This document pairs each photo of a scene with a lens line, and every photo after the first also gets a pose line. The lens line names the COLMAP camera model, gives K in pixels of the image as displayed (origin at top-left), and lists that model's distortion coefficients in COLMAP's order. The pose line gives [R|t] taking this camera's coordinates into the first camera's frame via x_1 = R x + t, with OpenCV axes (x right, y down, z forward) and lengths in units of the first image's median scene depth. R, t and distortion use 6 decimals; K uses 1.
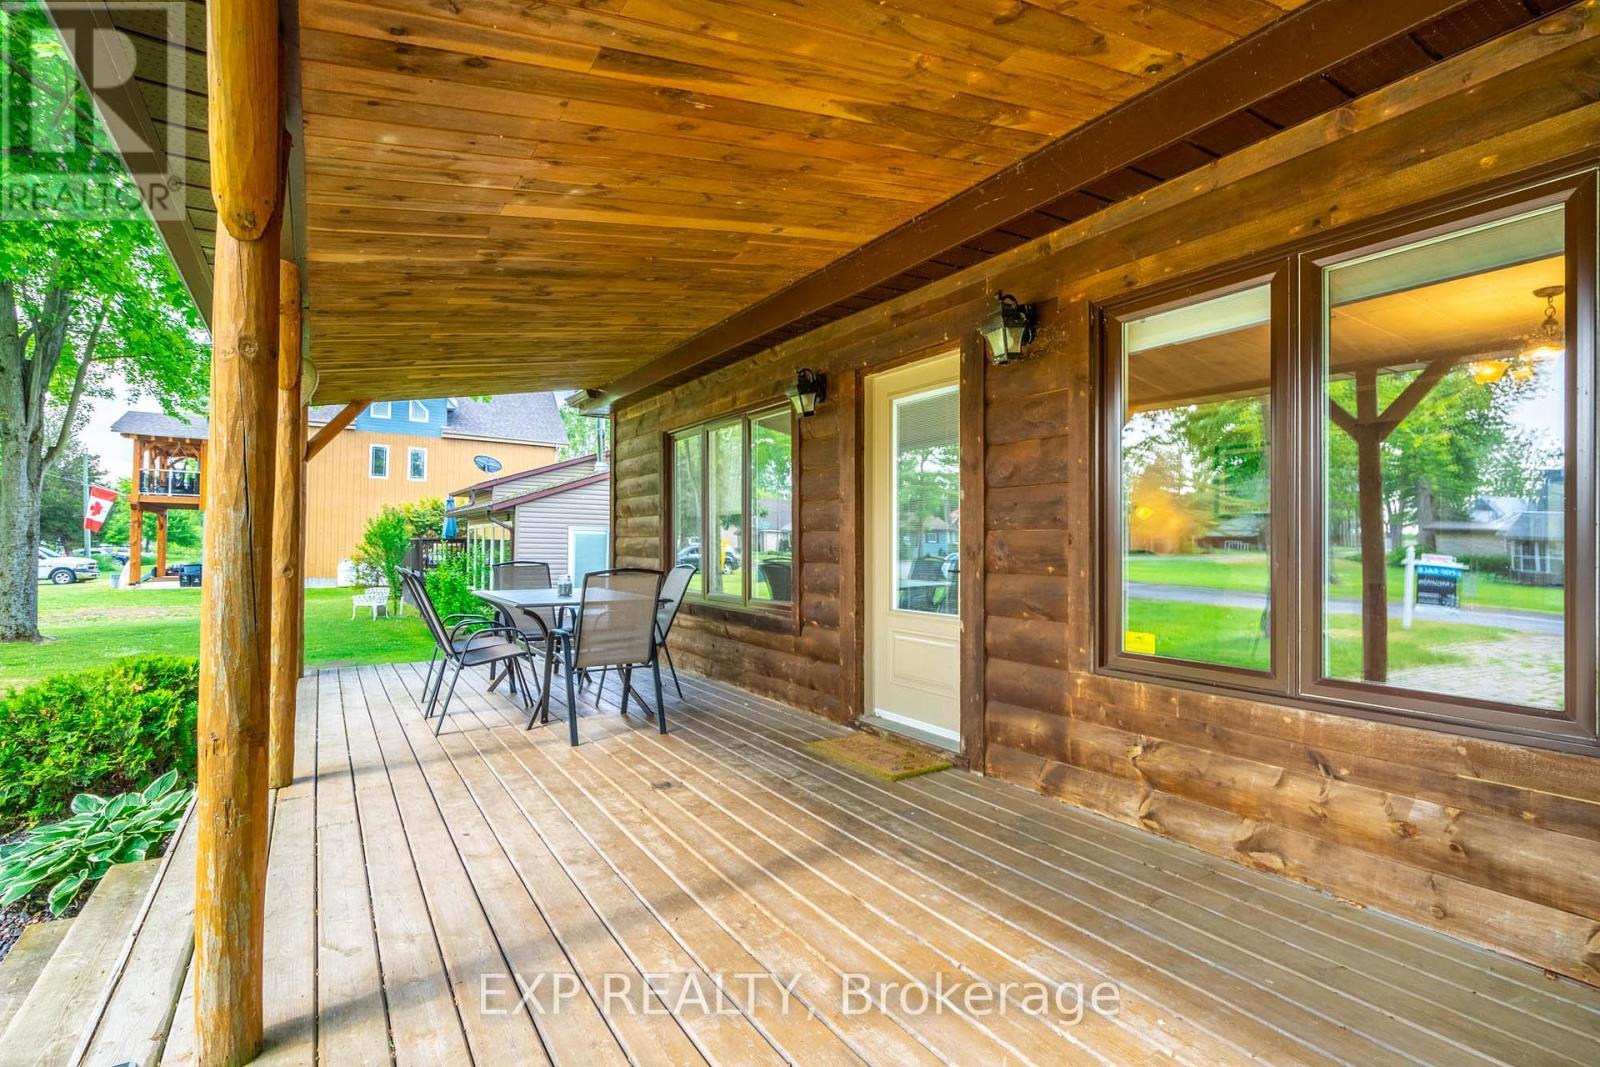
lens RADIAL K [[734.0, 0, 800.0], [0, 734.0, 533.5], [0, 0, 1]] dist [-0.000935, -0.000436]
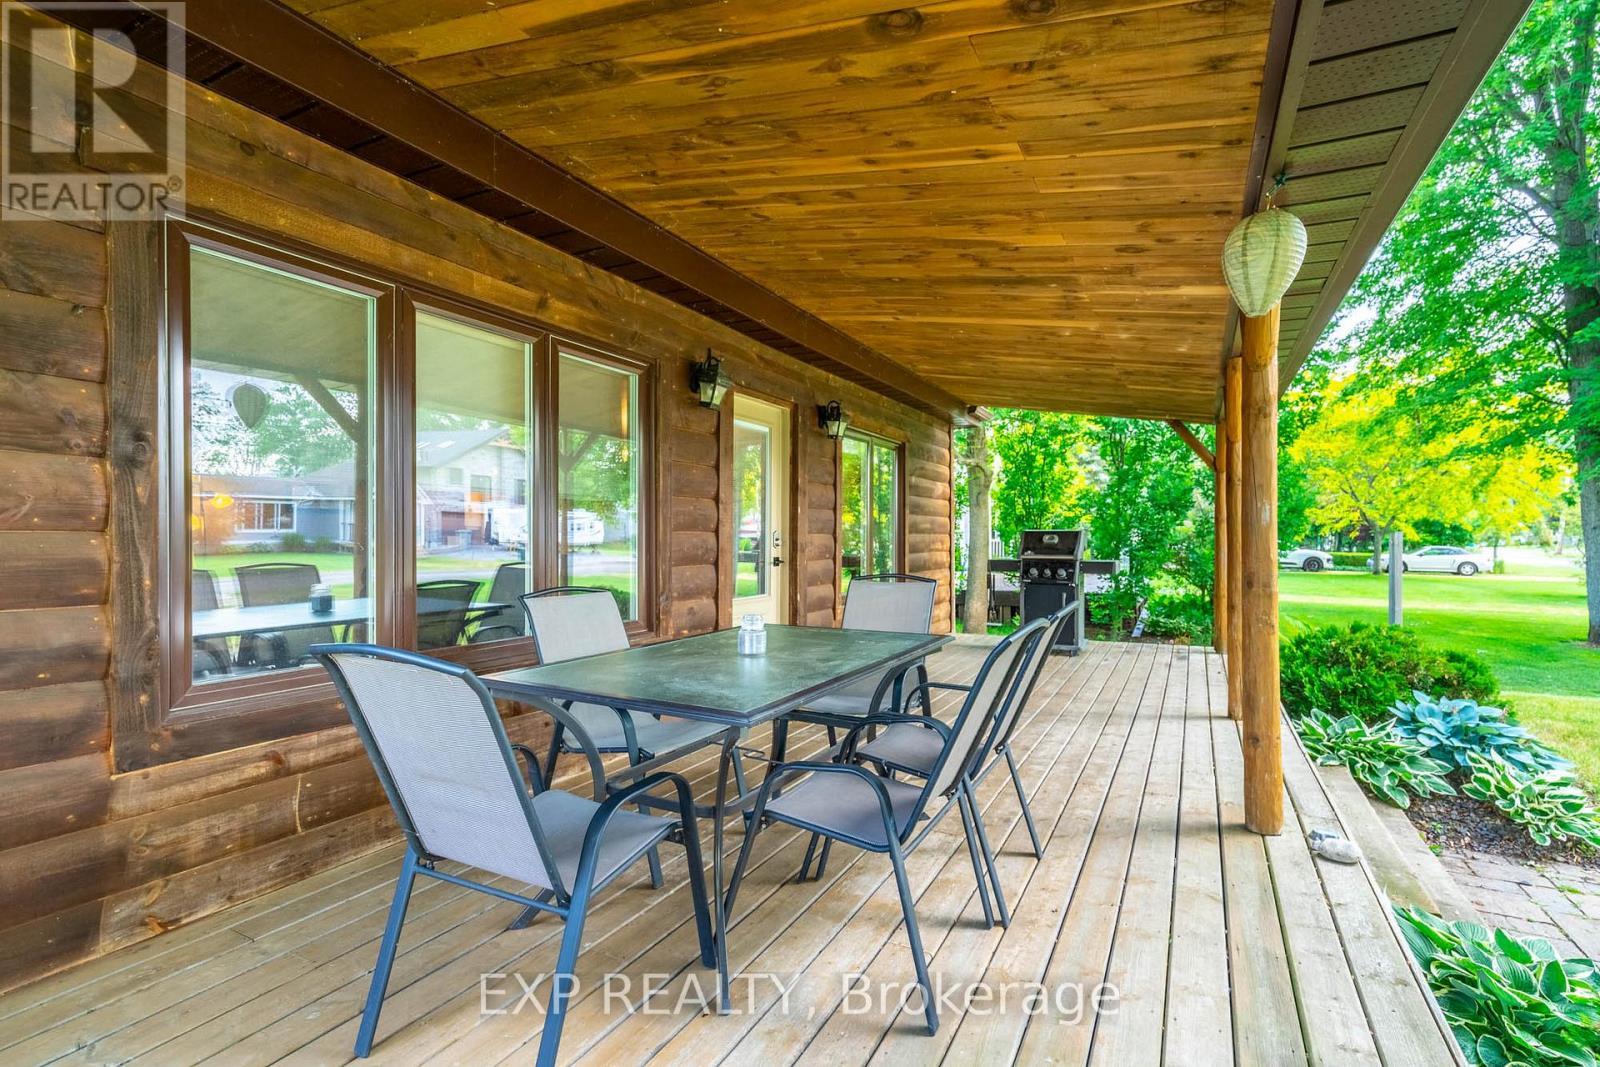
lens RADIAL K [[695.2, 0, 805.9], [0, 695.2, 535.1], [0, 0, 1]] dist [0.015284, -0.009170]
pose [[-0.462359, -0.005646, 0.886675, -1.302756], [-0.018652, 0.999820, -0.003359, 0.003872], [-0.886496, -0.018092, -0.462382, 2.038694]]
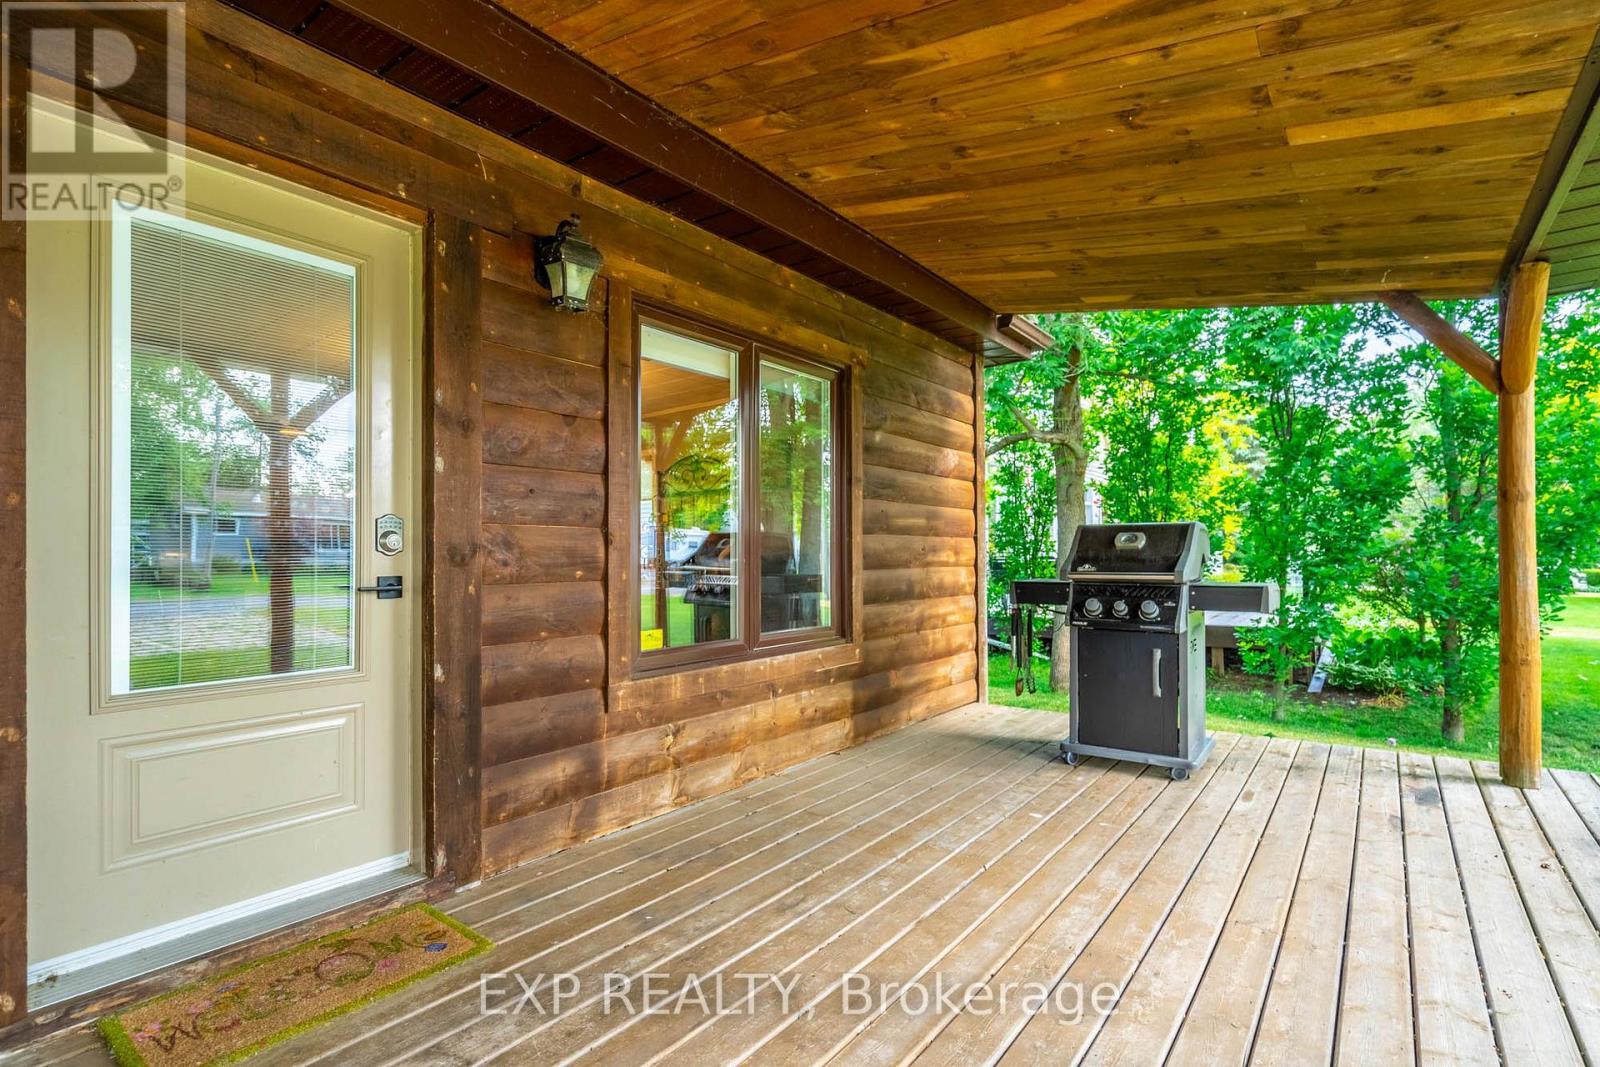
lens RADIAL K [[756.2, 0, 802.8], [0, 756.2, 547.3], [0, 0, 1]] dist [0.002084, 0.000097]
pose [[-0.324308, 0.001774, 0.945950, -0.613667], [-0.013450, 0.999889, -0.006486, 0.021967], [-0.945856, -0.014827, -0.324248, 1.133205]]
